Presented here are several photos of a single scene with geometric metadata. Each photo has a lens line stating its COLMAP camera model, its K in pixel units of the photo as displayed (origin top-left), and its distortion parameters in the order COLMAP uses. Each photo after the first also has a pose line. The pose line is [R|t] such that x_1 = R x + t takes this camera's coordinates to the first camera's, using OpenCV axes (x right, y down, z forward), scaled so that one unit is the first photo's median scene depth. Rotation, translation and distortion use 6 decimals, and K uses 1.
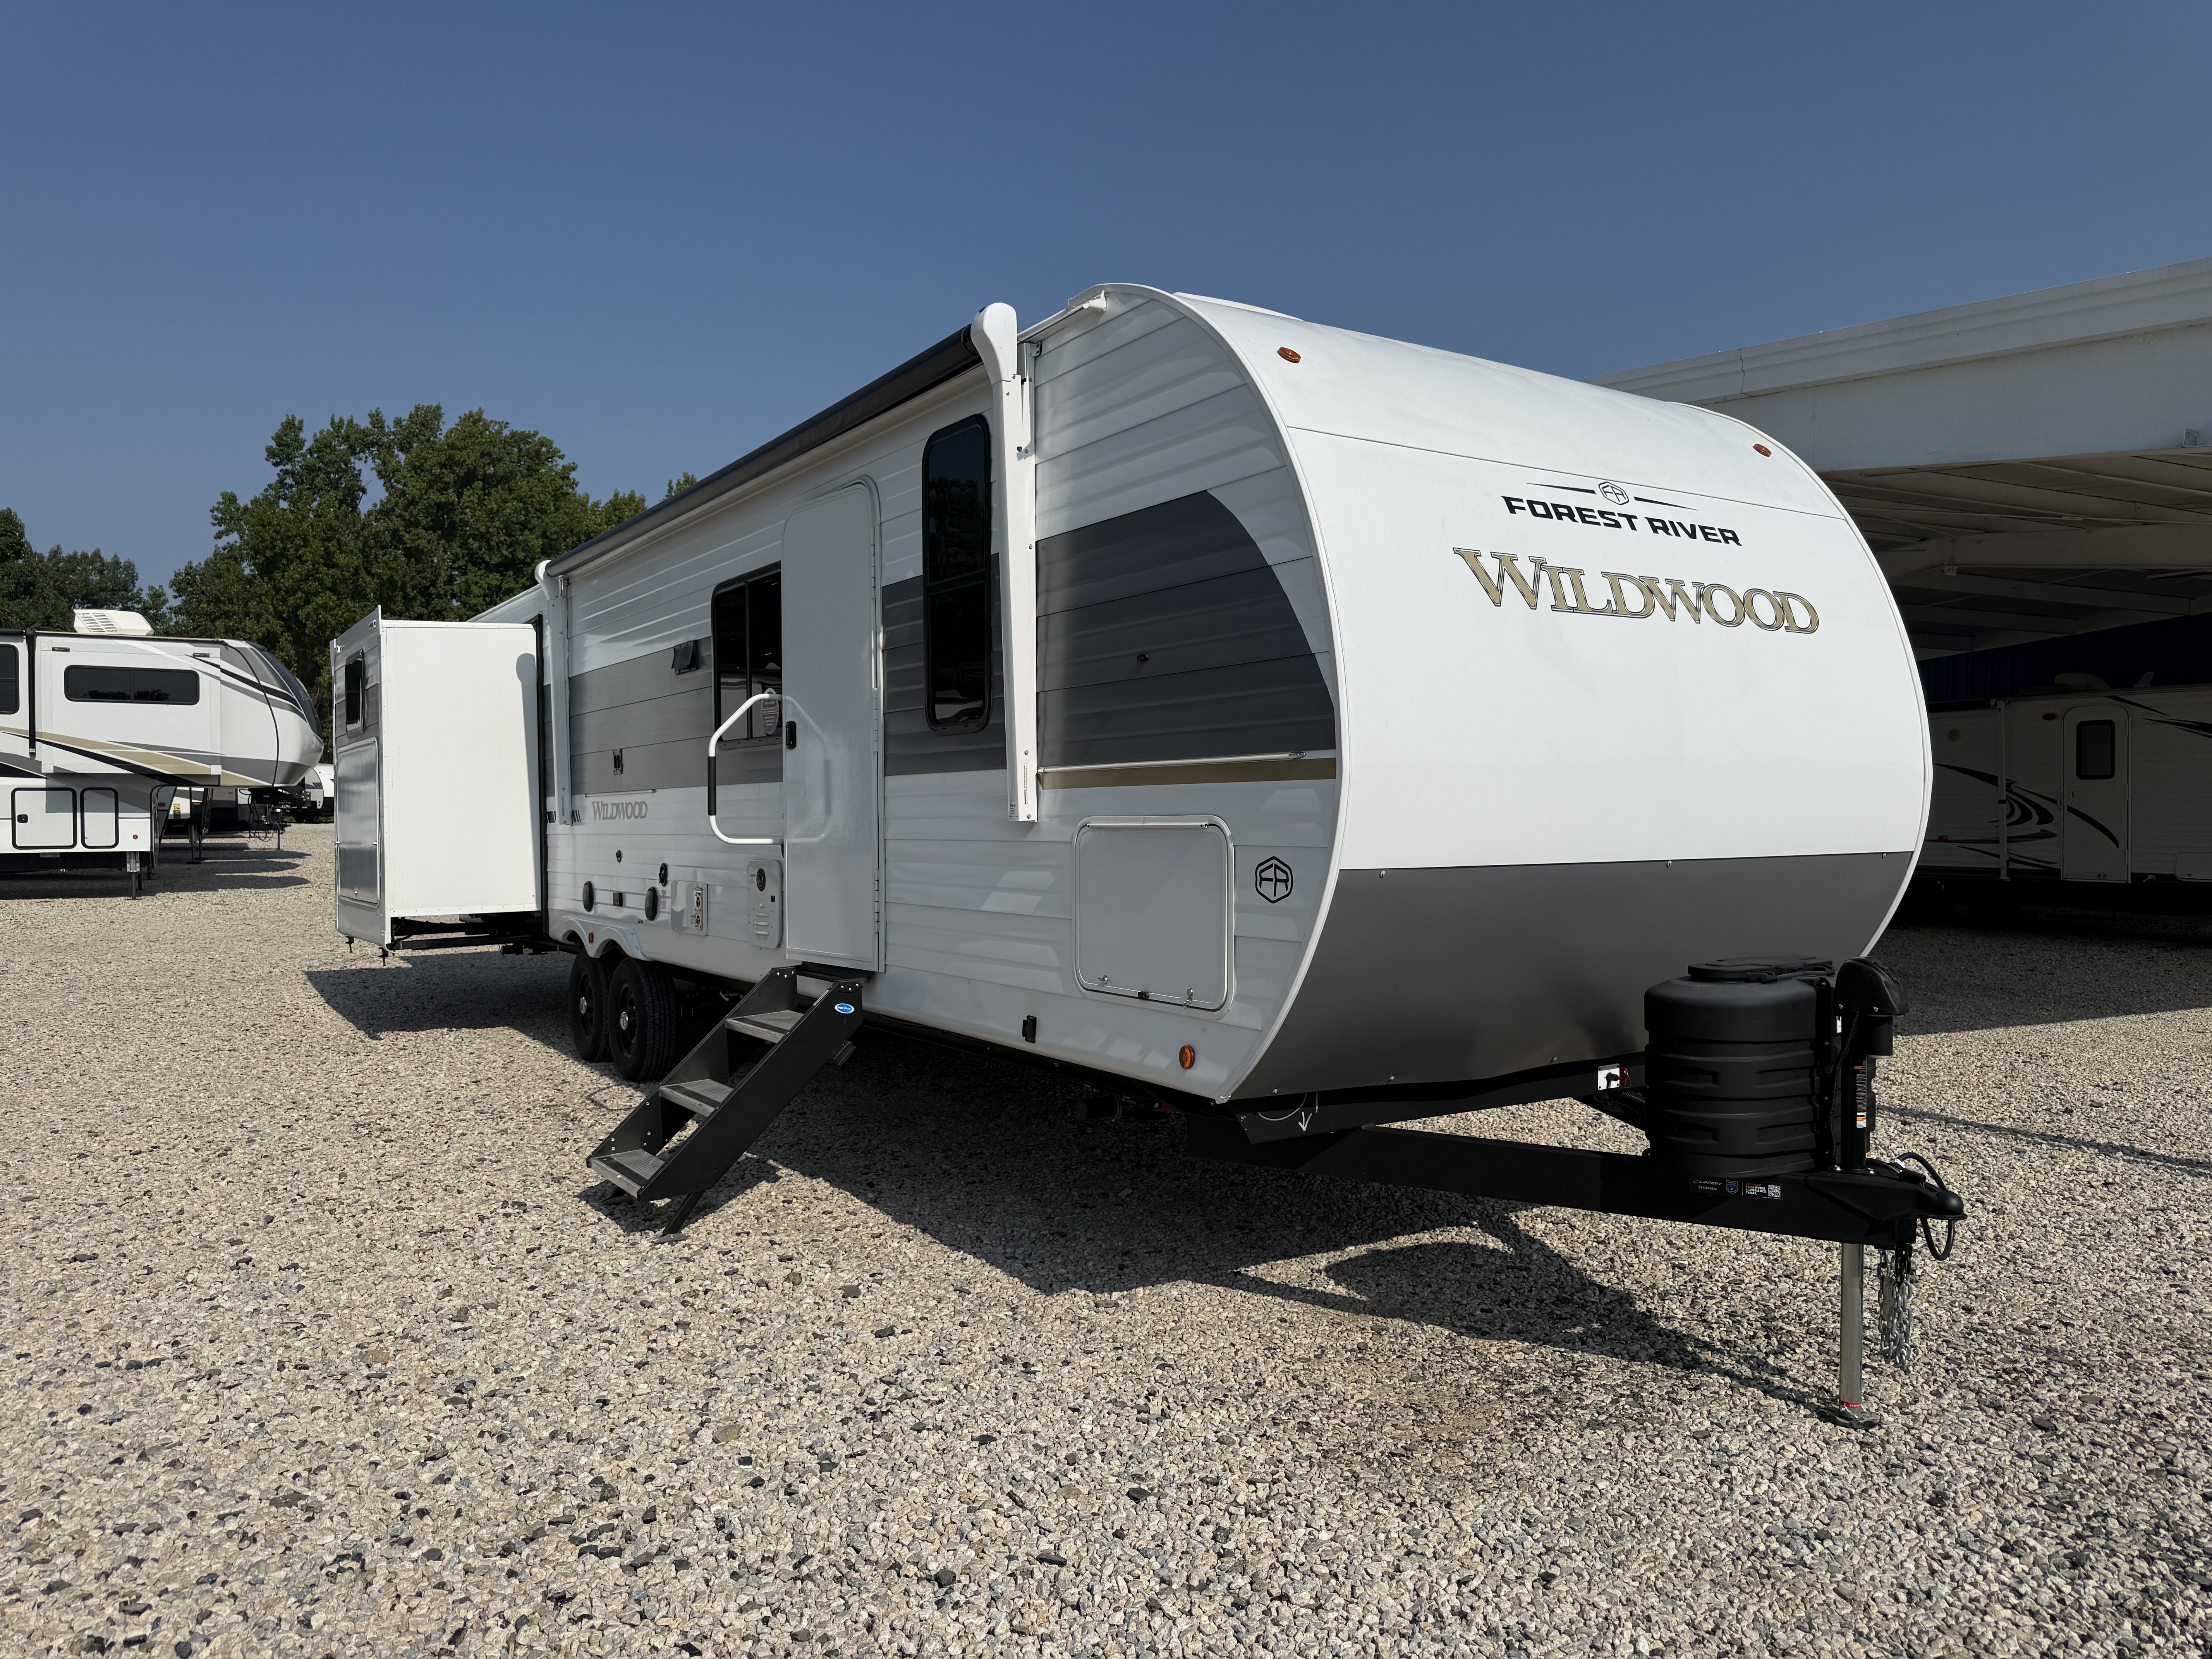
lens RADIAL K [[1558.4, 0, 1106.0], [0, 1558.4, 829.5], [0, 0, 1]] dist [0.028746, 0.001212]
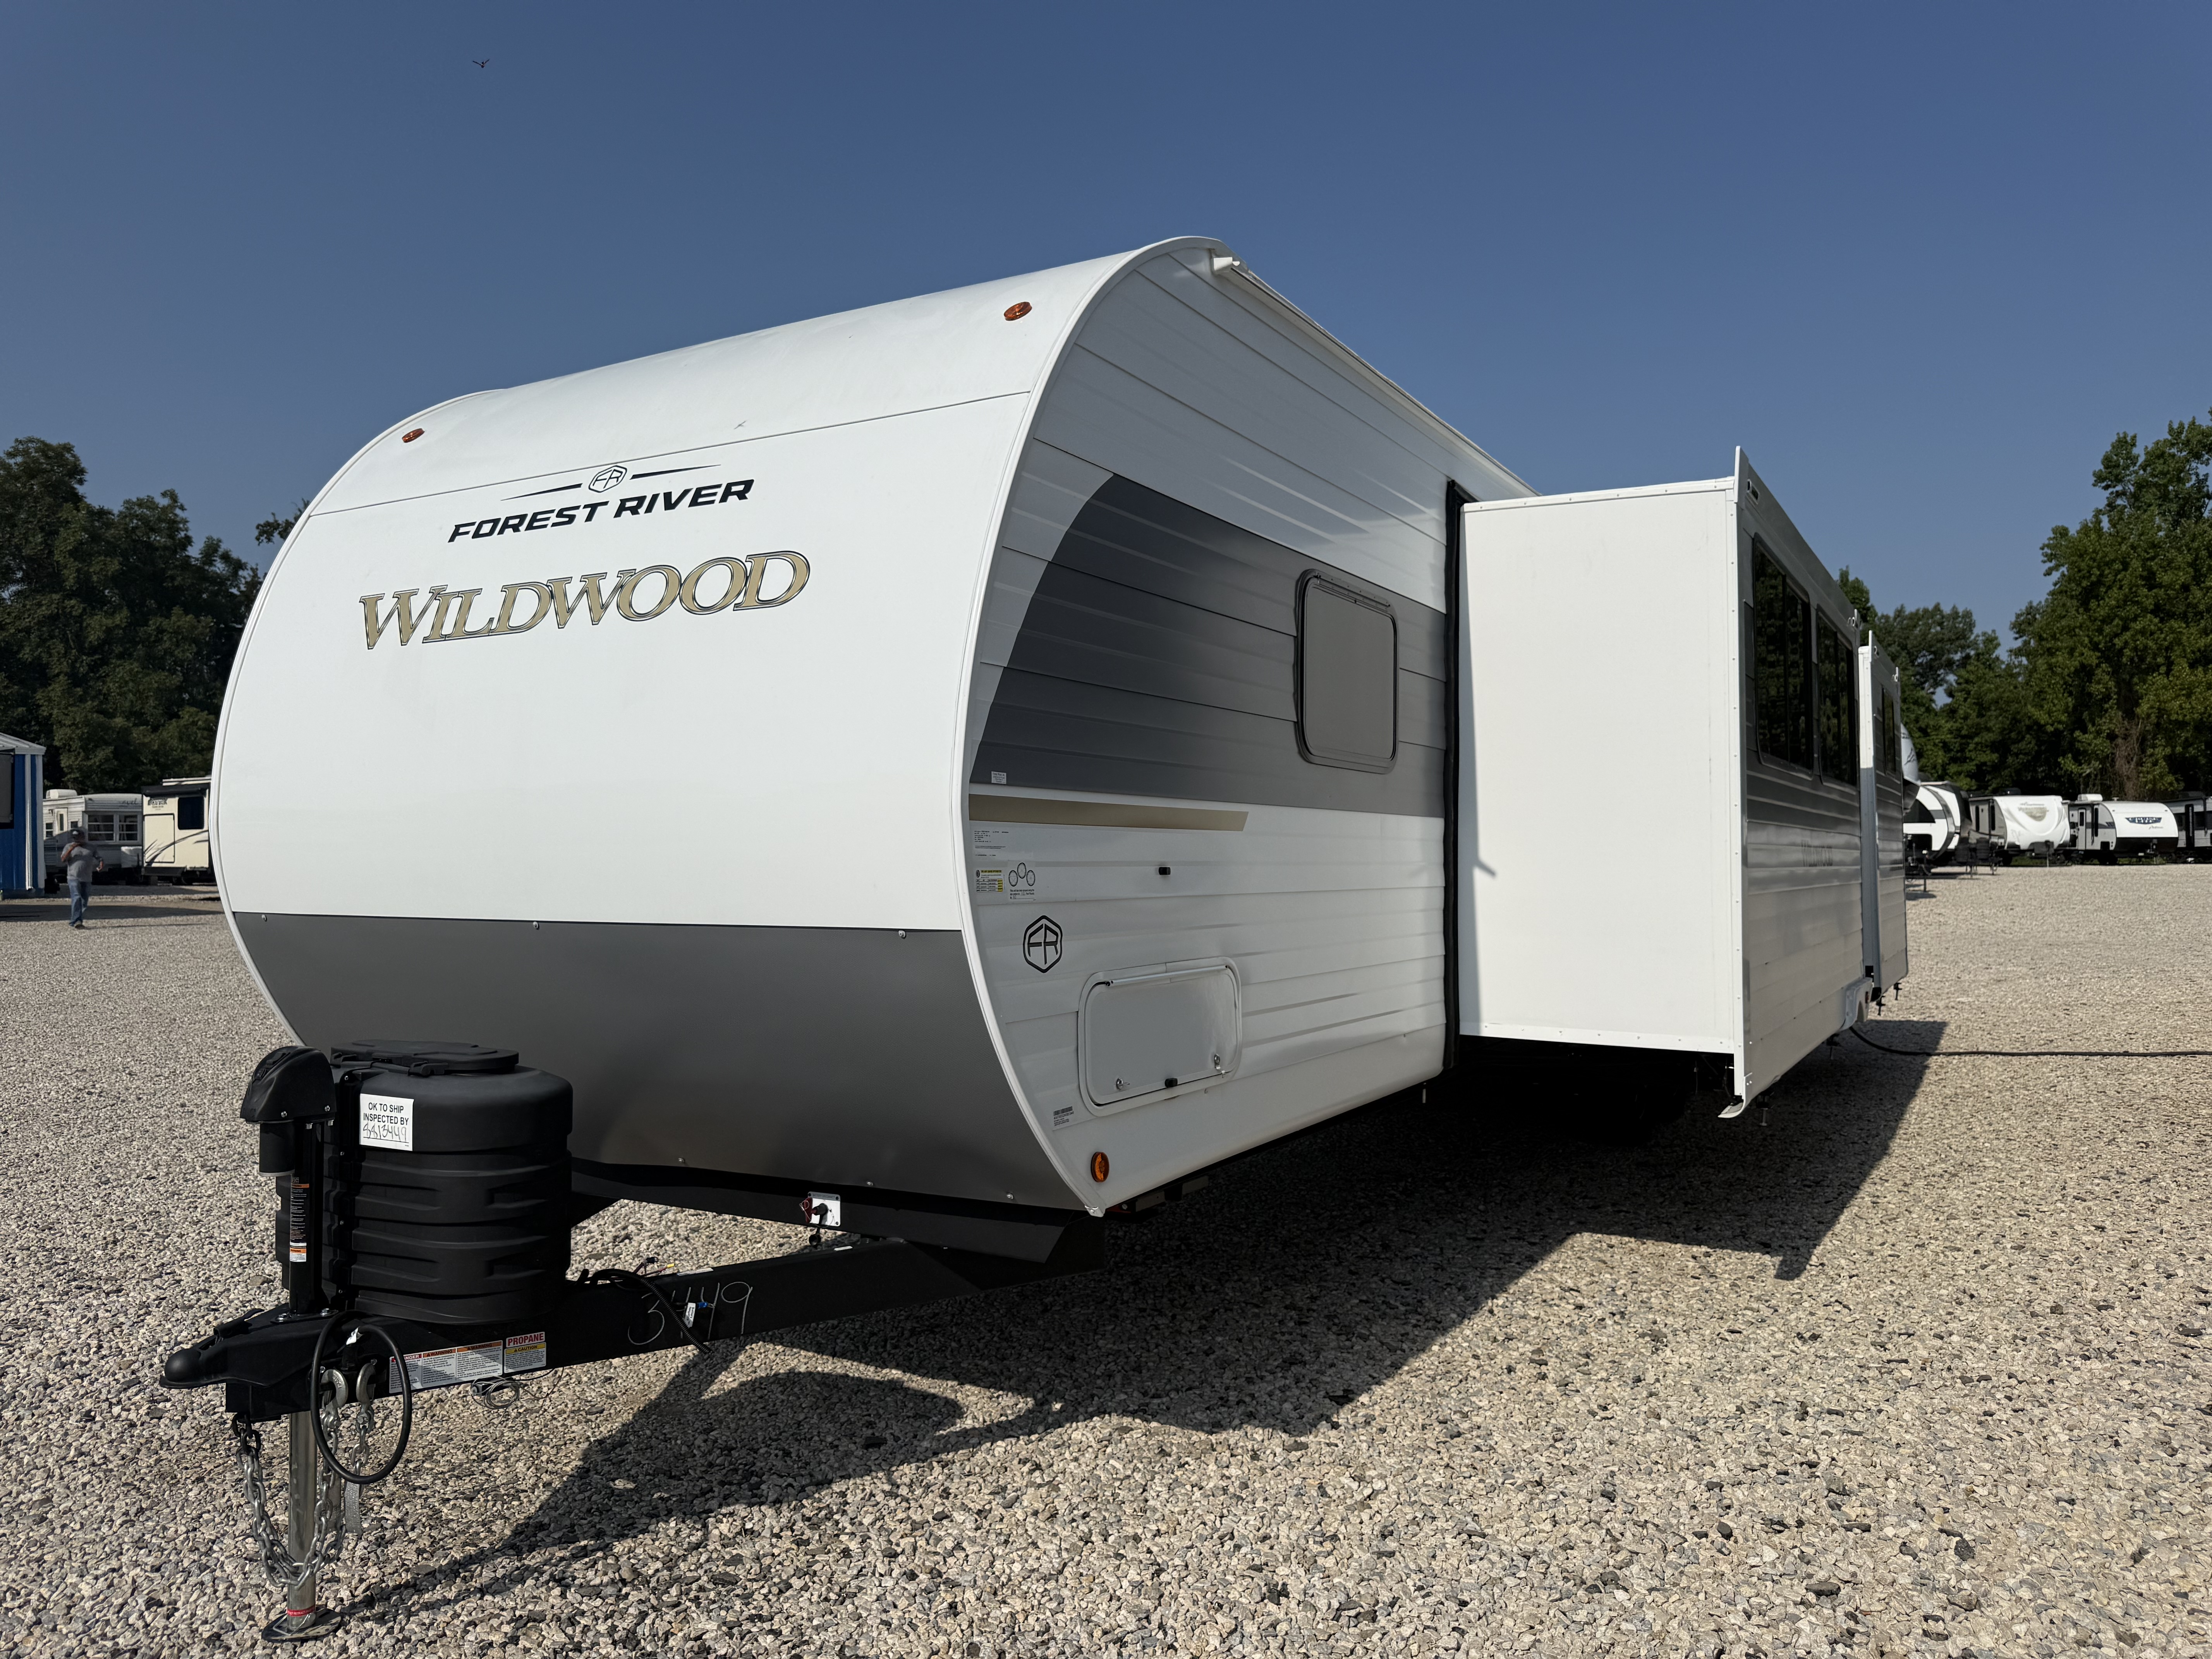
lens RADIAL K [[1580.3, 0, 1106.0], [0, 1580.3, 829.5], [0, 0, 1]] dist [0.002485, -0.002177]
pose [[0.452654, -0.008489, -0.891646, 0.974910], [-0.014831, 0.999745, -0.017048, -0.014583], [0.891563, 0.020941, 0.452412, 0.702400]]
